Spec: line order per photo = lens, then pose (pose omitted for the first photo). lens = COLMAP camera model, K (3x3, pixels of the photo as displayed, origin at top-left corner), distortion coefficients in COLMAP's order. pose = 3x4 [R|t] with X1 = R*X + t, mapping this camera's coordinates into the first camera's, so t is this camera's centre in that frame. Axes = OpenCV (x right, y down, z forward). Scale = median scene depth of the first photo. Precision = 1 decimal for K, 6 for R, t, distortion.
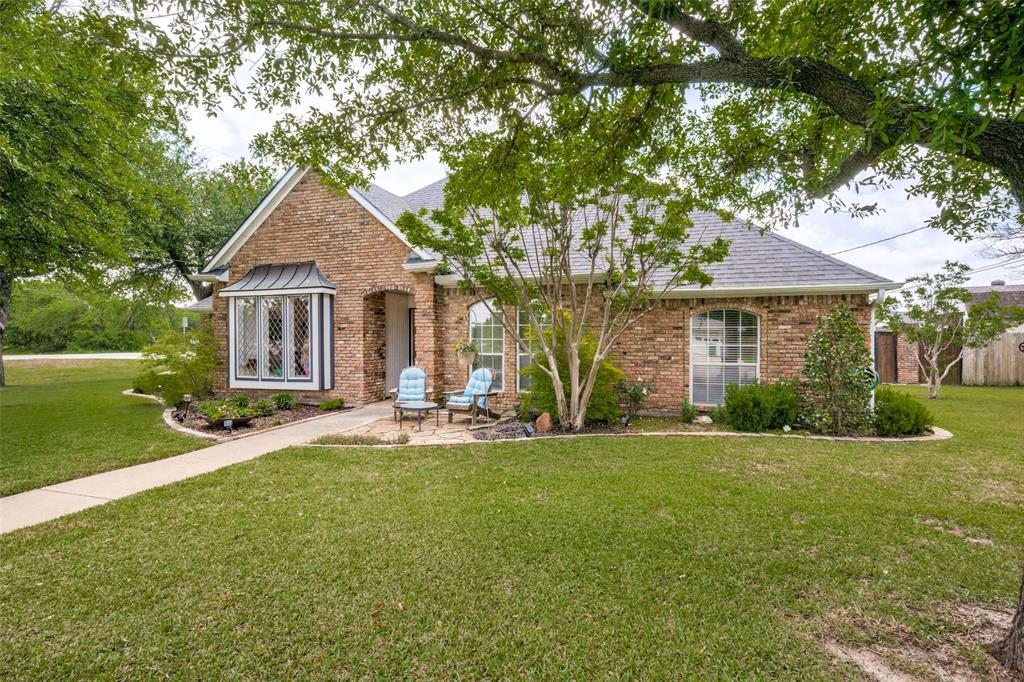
lens RADIAL K [[397.8, 0, 508.6], [0, 397.8, 343.5], [0, 0, 1]] dist [-0.000550, -0.000110]
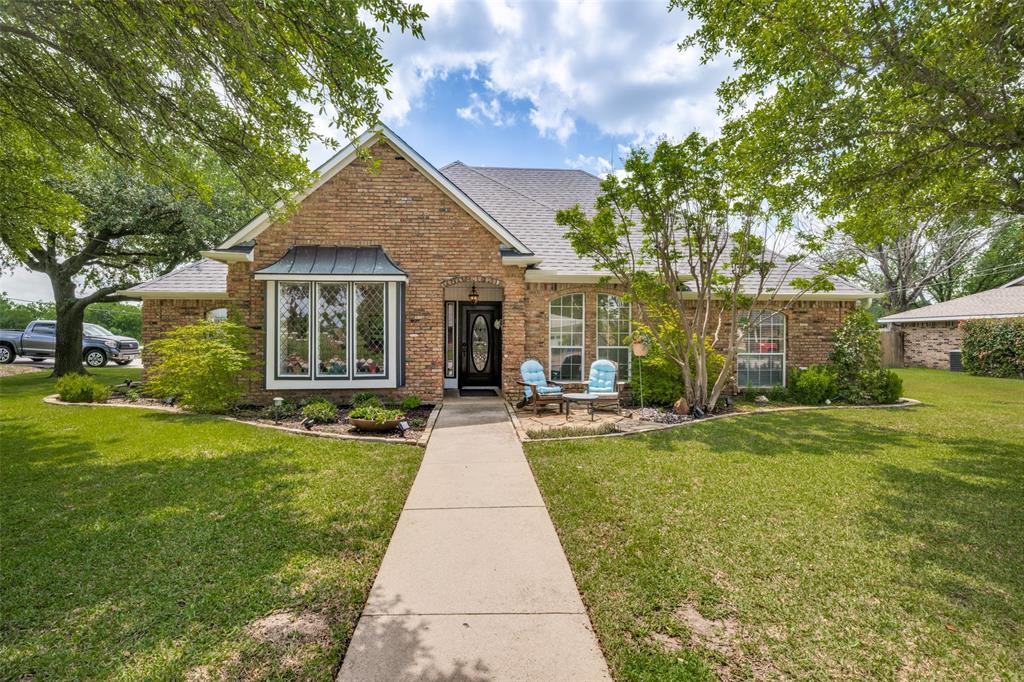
lens RADIAL K [[397.8, 0, 510.2], [0, 397.8, 339.5], [0, 0, 1]] dist [-0.000550, -0.000110]
pose [[0.952443, 0.001730, 0.304711, -0.498974], [-0.000818, 0.999995, -0.003121, 0.009199], [-0.304715, 0.002724, 0.952440, 0.048426]]
